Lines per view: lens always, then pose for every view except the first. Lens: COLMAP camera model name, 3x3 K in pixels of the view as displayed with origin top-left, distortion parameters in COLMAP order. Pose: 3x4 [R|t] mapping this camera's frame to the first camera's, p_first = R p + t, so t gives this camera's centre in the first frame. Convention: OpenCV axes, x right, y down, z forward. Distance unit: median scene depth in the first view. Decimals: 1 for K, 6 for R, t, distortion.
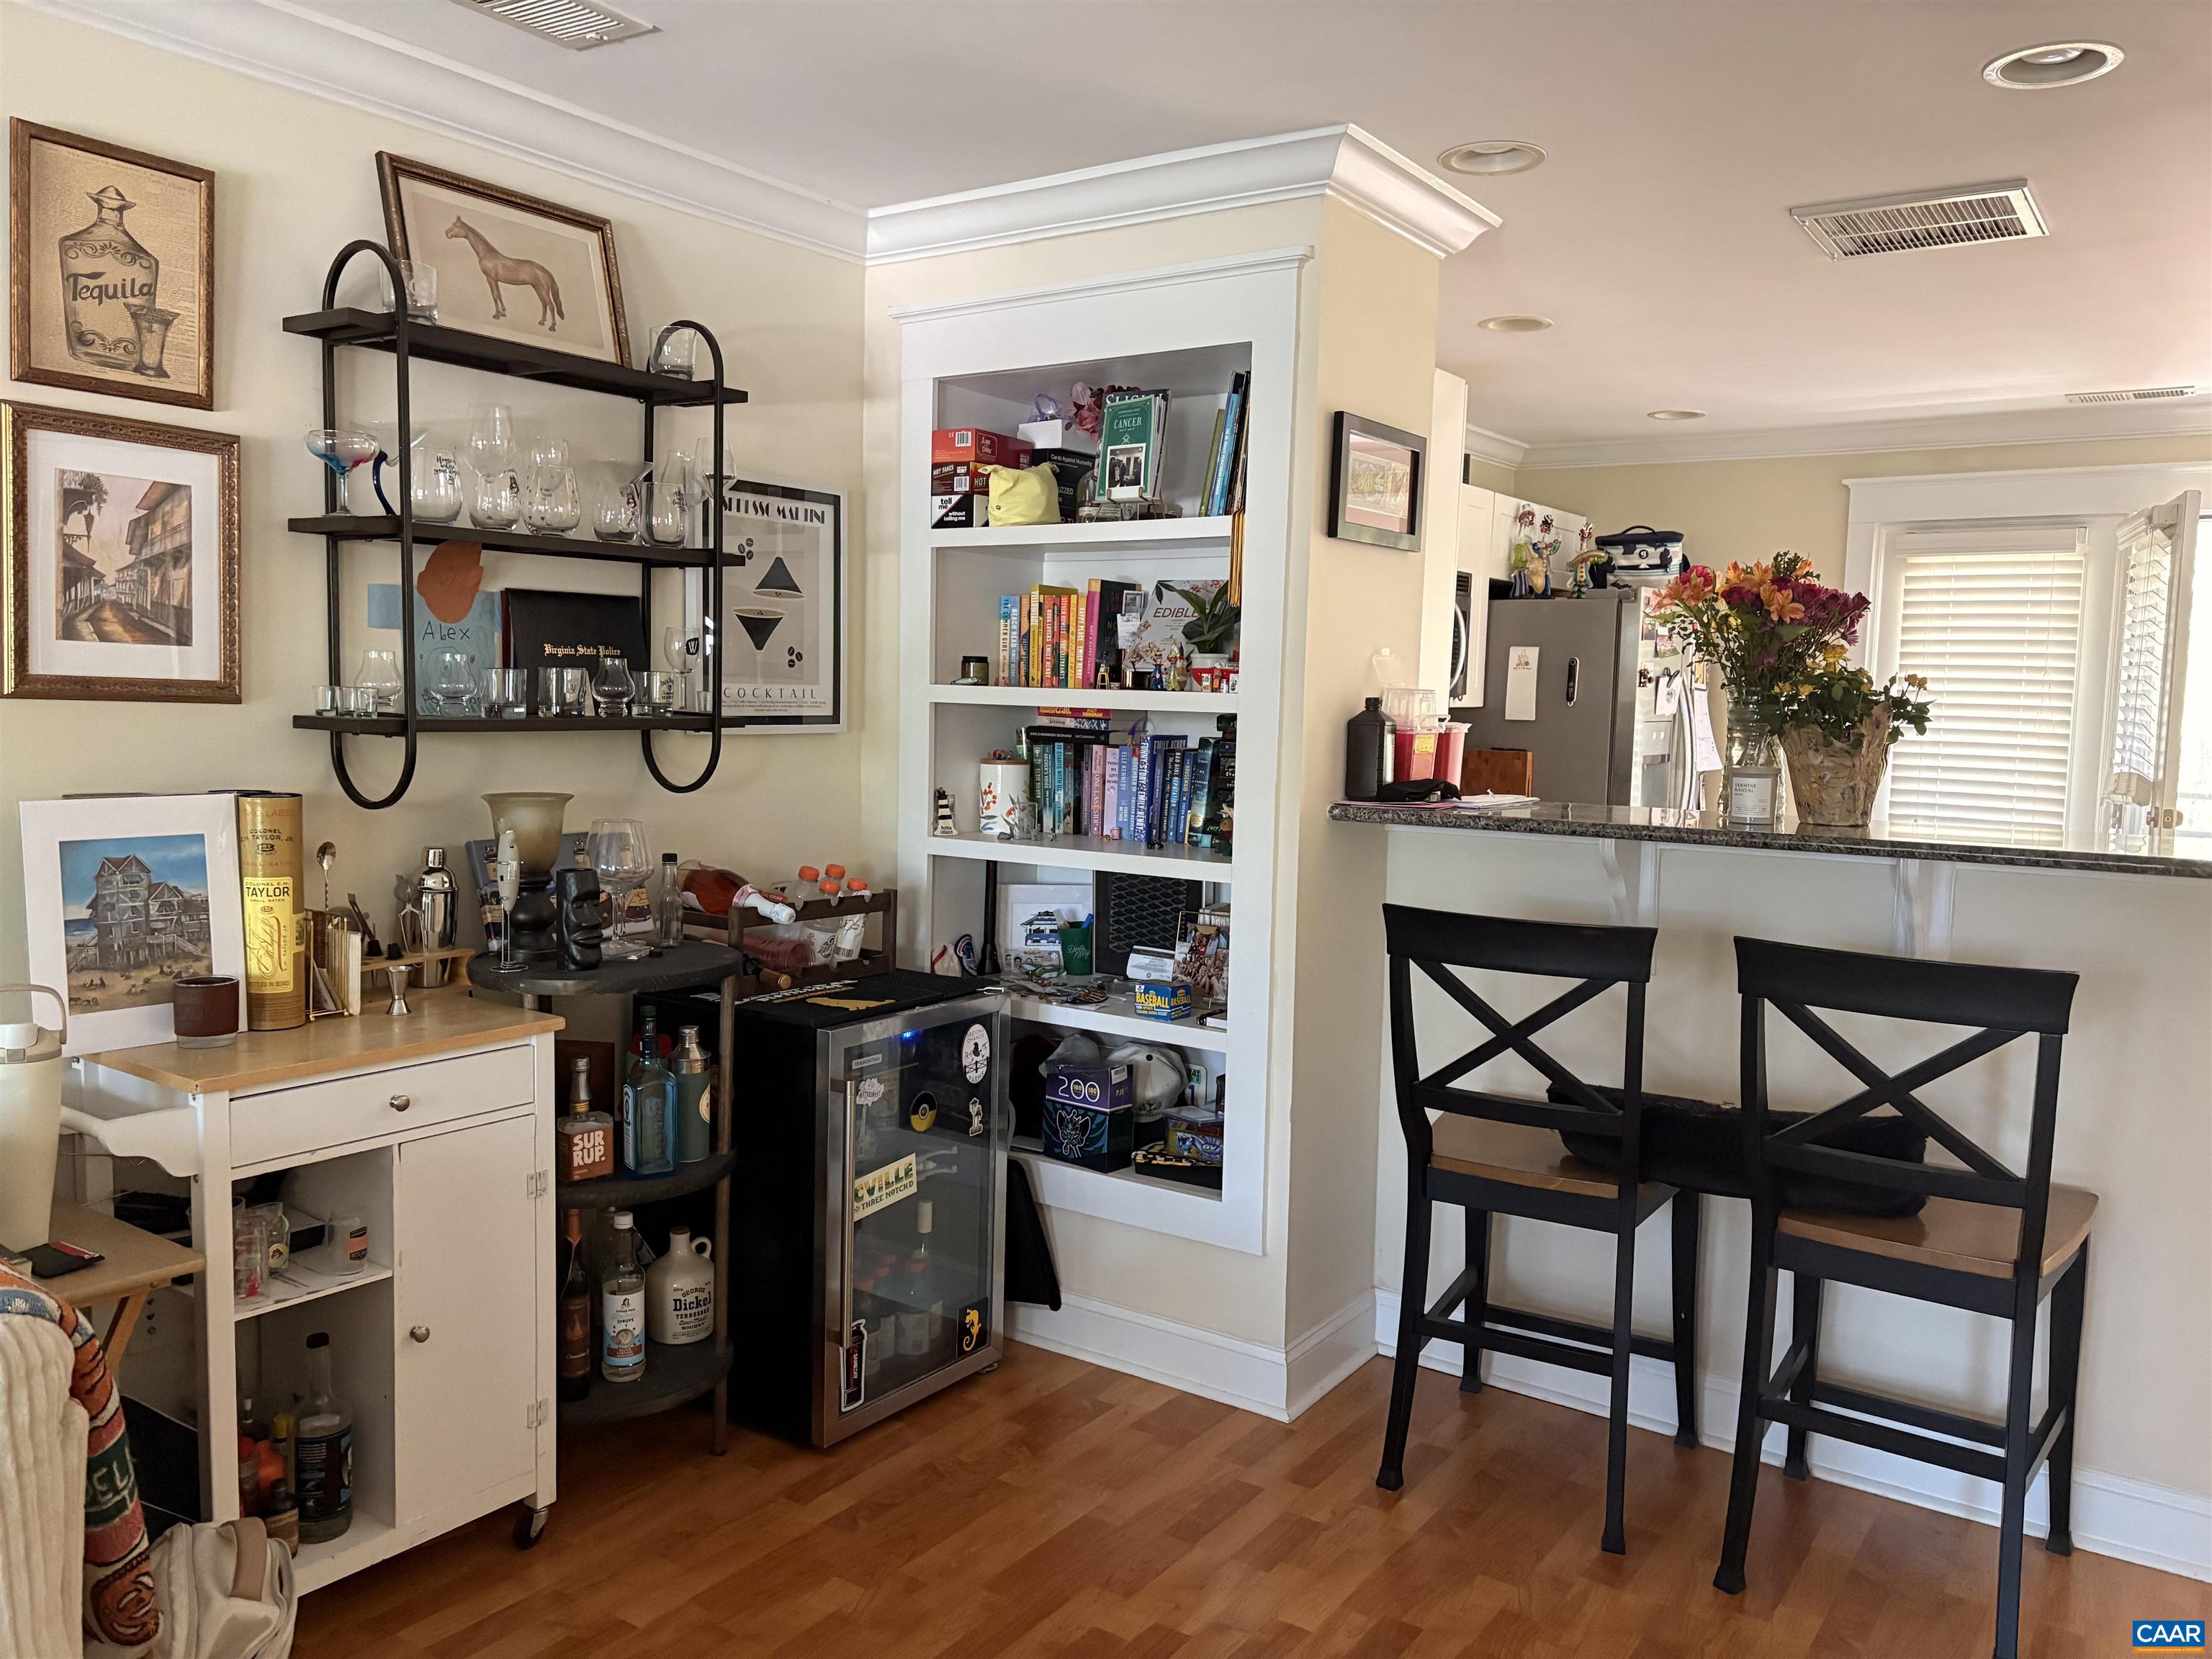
lens RADIAL K [[1674.8, 0, 1106.0], [0, 1674.8, 829.5], [0, 0, 1]] dist [0.083770, -0.096934]
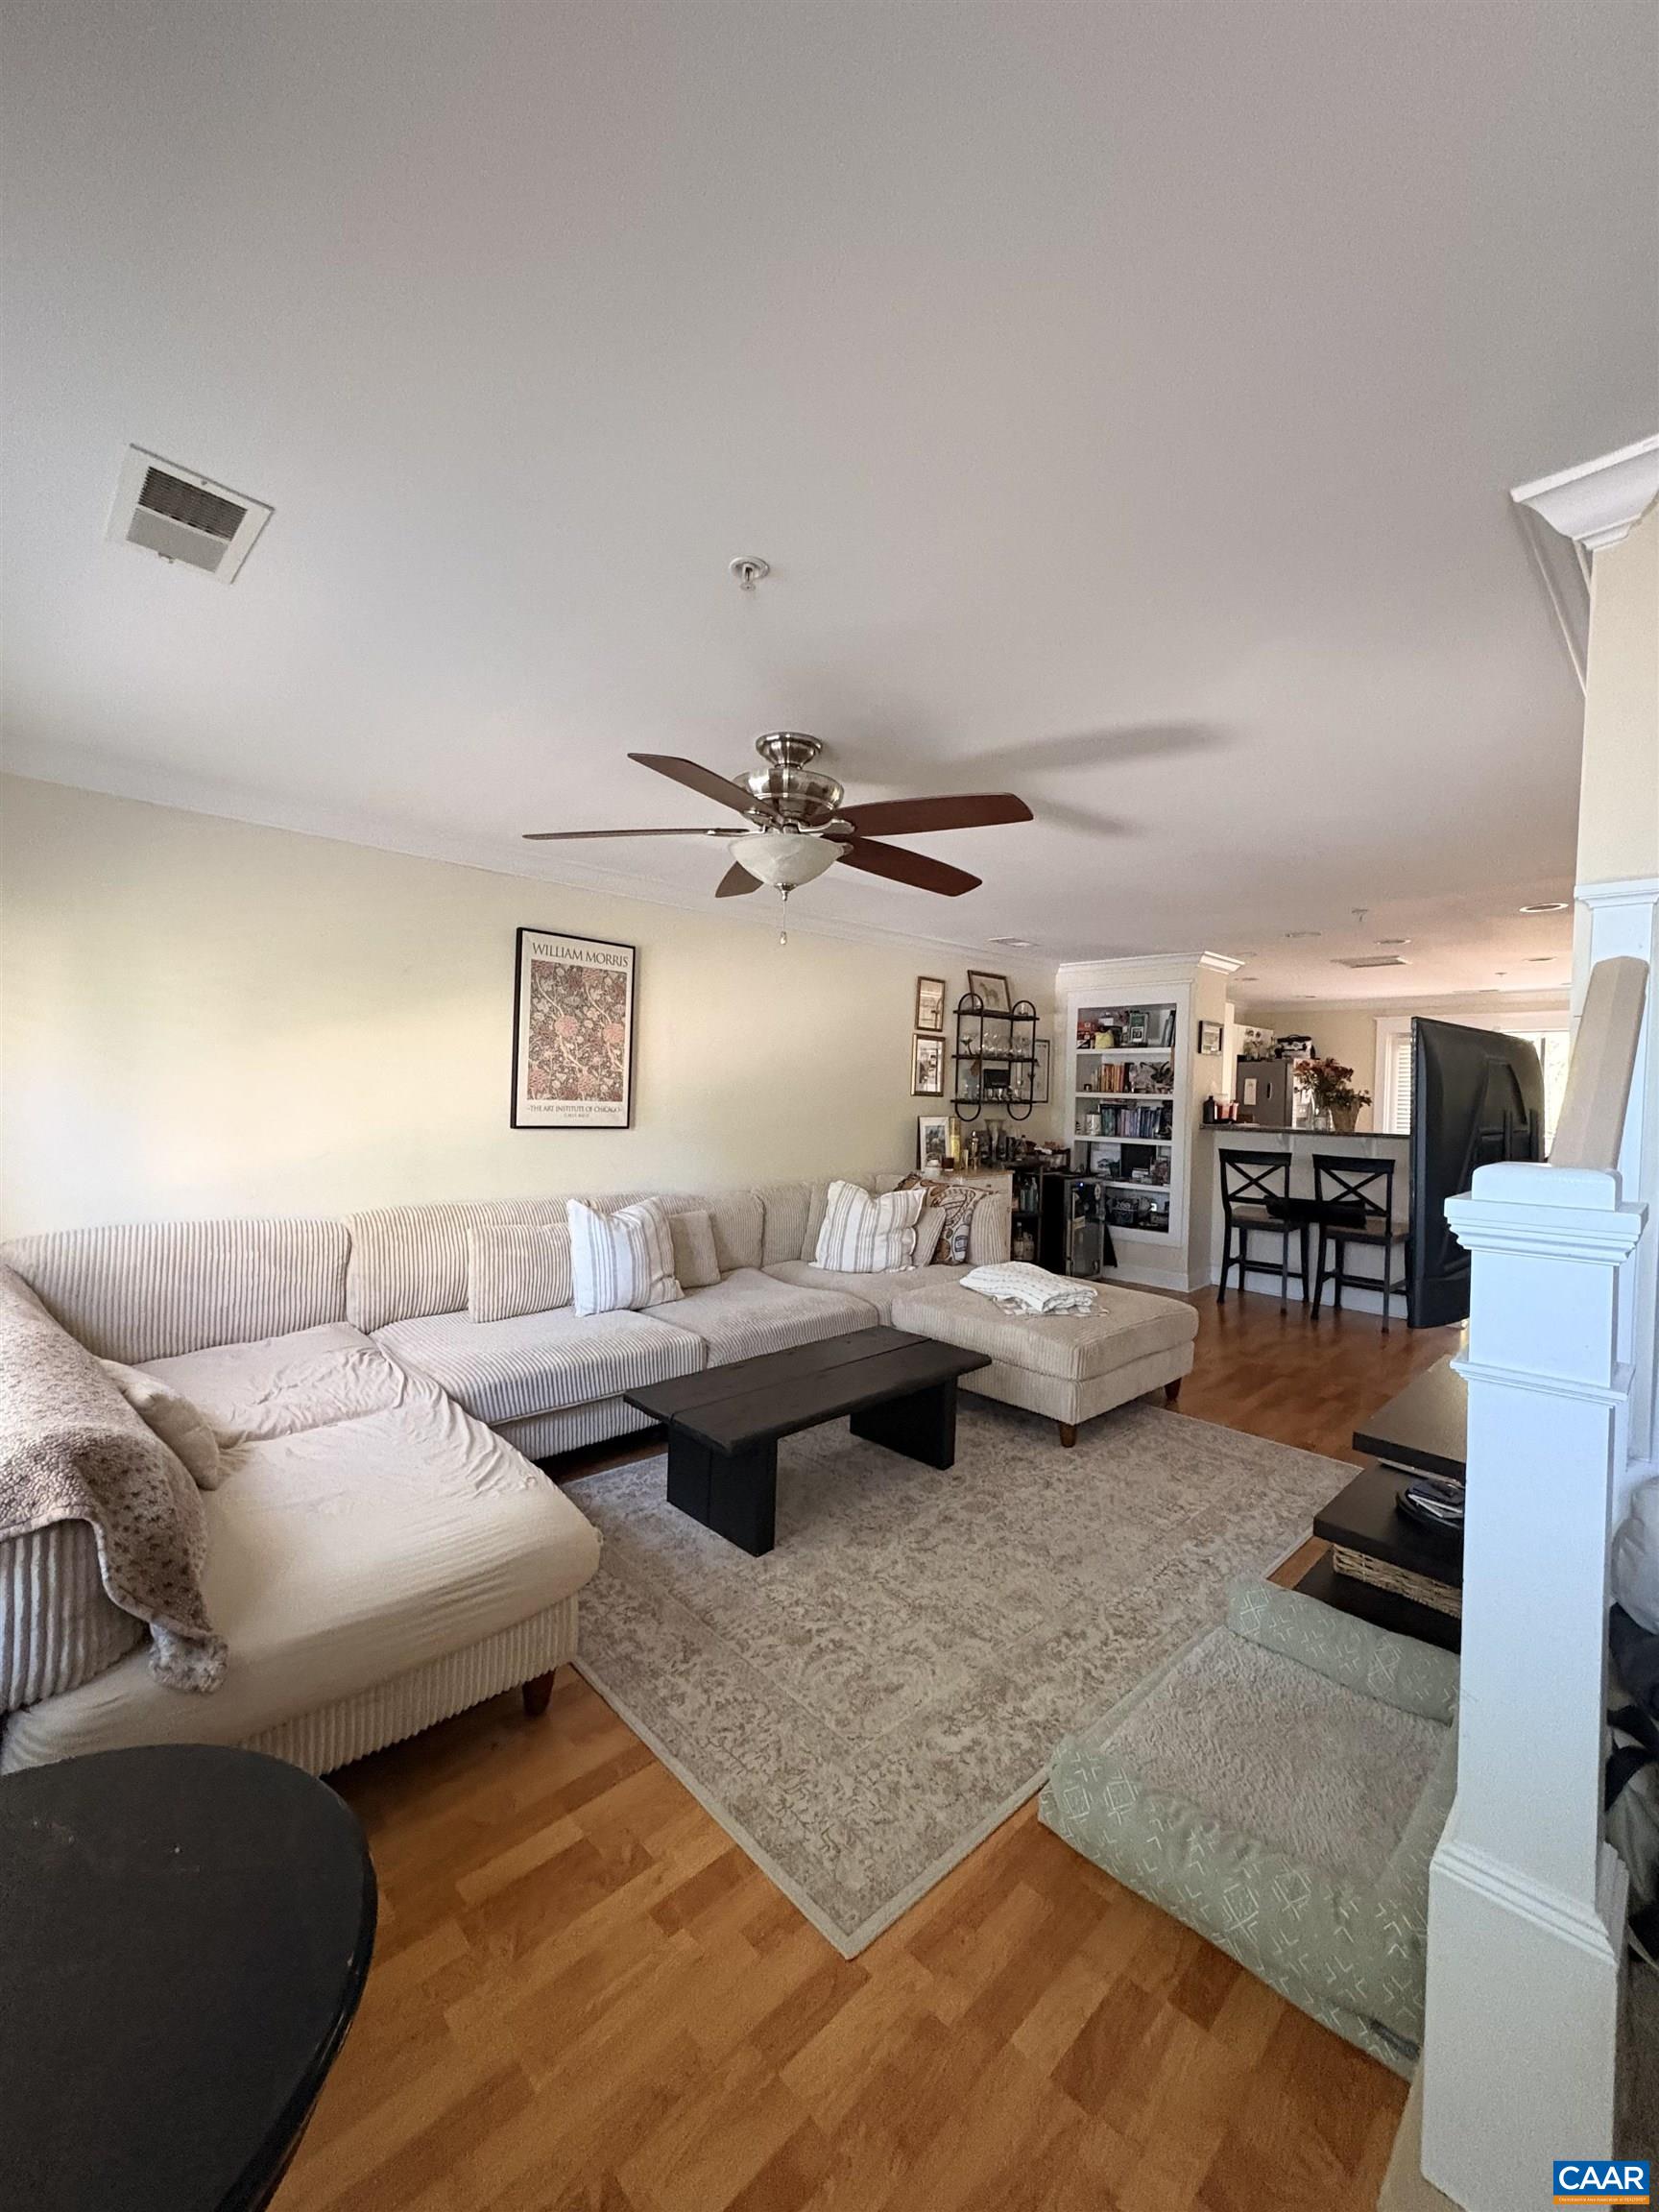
lens RADIAL K [[885.8, 0, 828.6], [0, 885.8, 1096.9], [0, 0, 1]] dist [-0.000935, 0.000469]
pose [[0.981140, 0.001570, -0.193292, -0.284410], [-0.016845, 0.996857, -0.077407, 0.086930], [0.192563, 0.079203, 0.978083, -1.044598]]
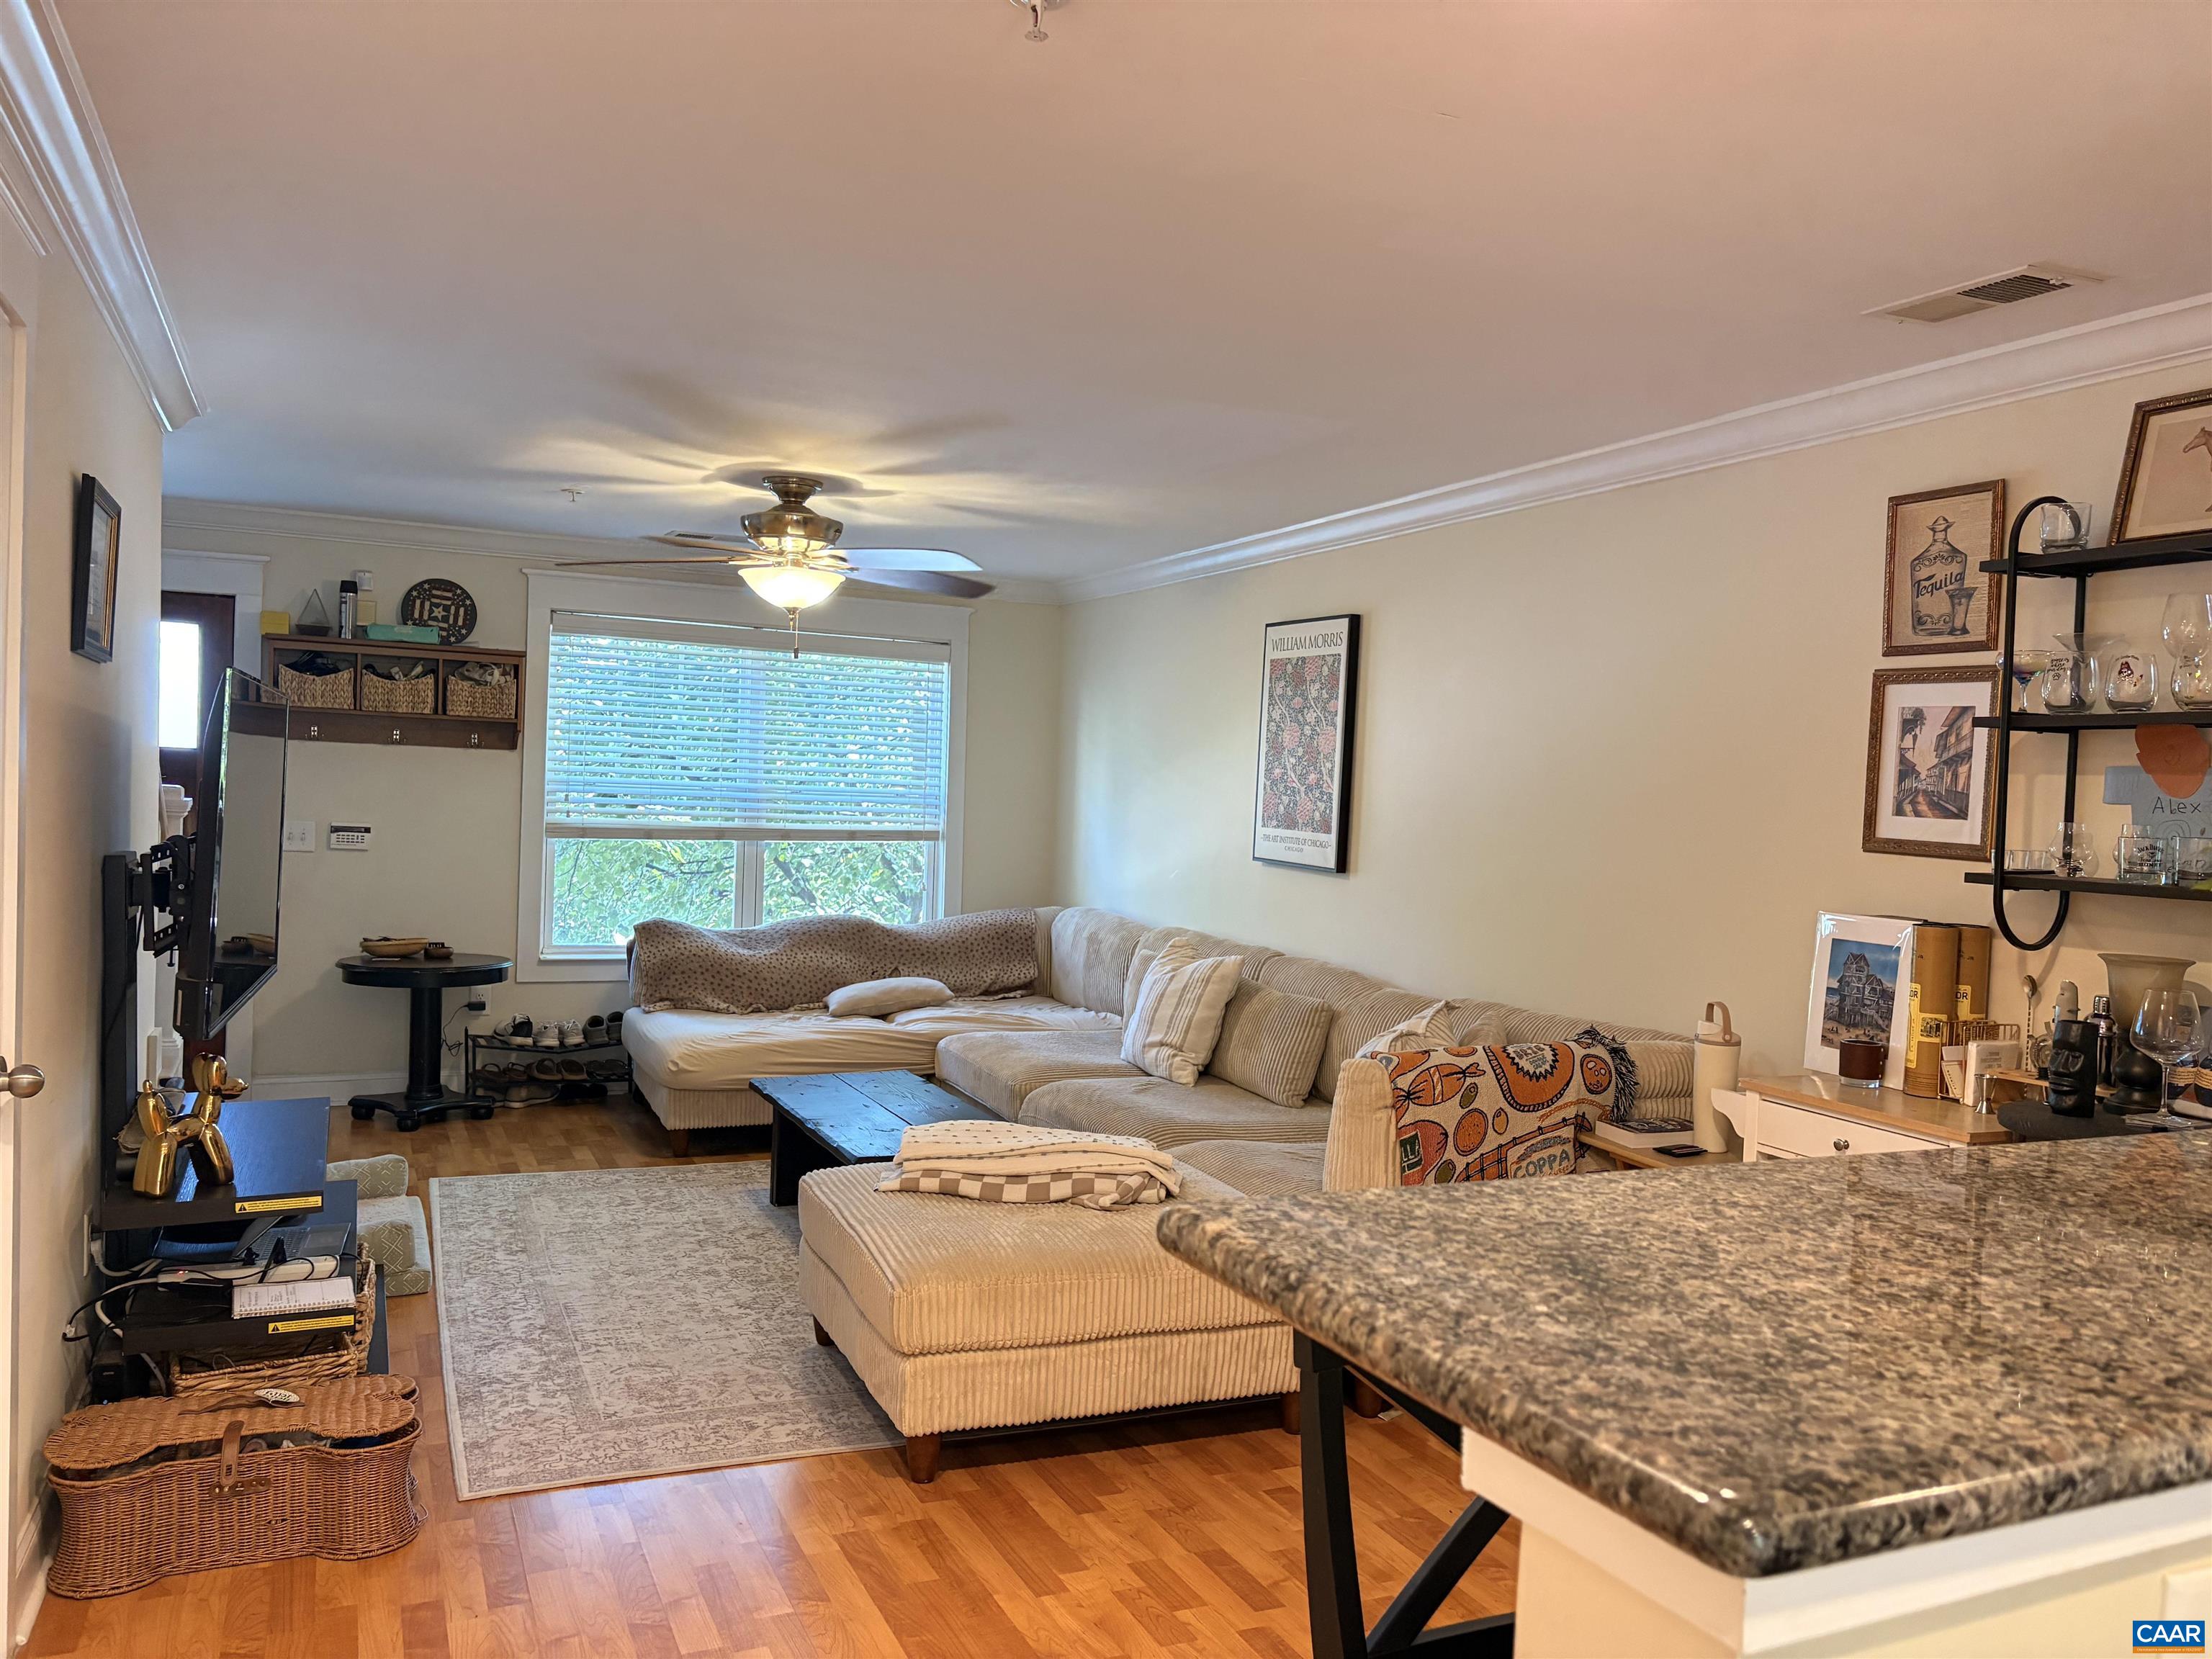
lens RADIAL K [[1674.8, 0, 1106.0], [0, 1674.8, 829.5], [0, 0, 1]] dist [0.083770, -0.096934]
pose [[-0.520236, -0.020135, -0.853785, 0.795346], [-0.119943, 0.991536, 0.049701, -0.065634], [0.845558, 0.128261, -0.518248, 0.877428]]
